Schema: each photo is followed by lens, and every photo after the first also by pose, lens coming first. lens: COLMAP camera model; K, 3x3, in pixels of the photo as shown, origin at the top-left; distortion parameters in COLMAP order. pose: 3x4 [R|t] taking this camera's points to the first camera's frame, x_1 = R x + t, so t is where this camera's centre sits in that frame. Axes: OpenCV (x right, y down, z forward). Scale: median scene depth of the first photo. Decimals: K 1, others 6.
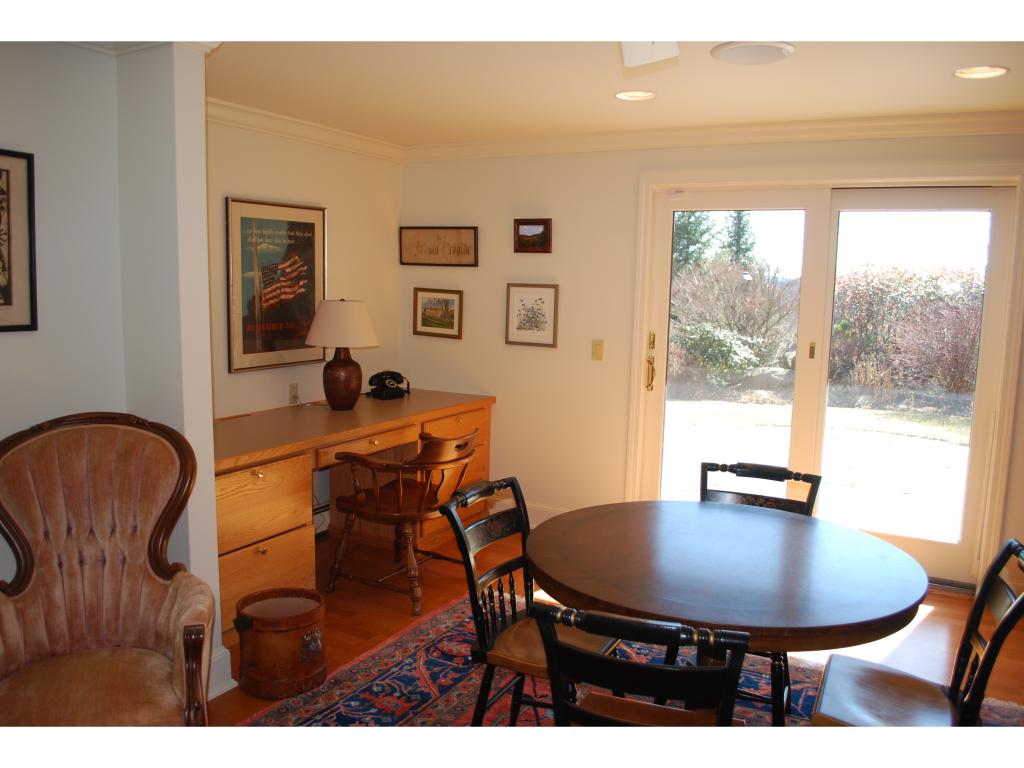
lens RADIAL K [[808.8, 0, 512.0], [0, 808.8, 384.0], [0, 0, 1]] dist [-0.073586, -0.003905]
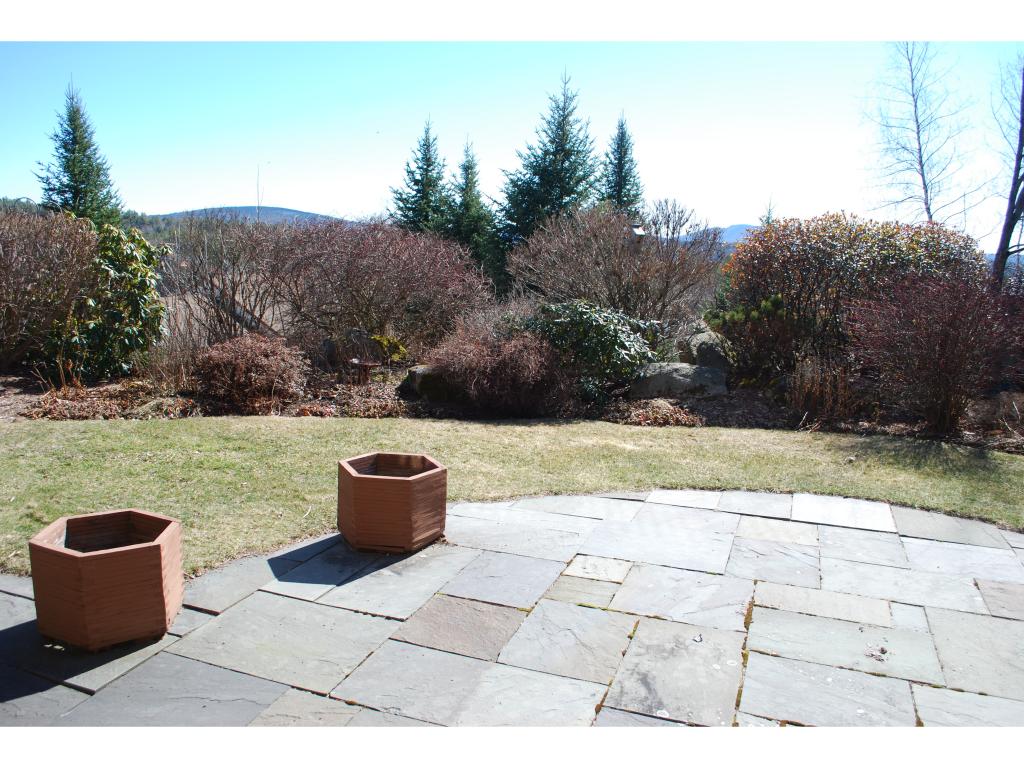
lens RADIAL K [[808.8, 0, 512.0], [0, 808.8, 384.0], [0, 0, 1]] dist [-0.073586, -0.003905]
pose [[0.989348, -0.017054, 0.144567, 0.085378], [0.009595, 0.998594, 0.052141, -0.040066], [-0.145253, -0.050198, 0.988120, 0.332054]]
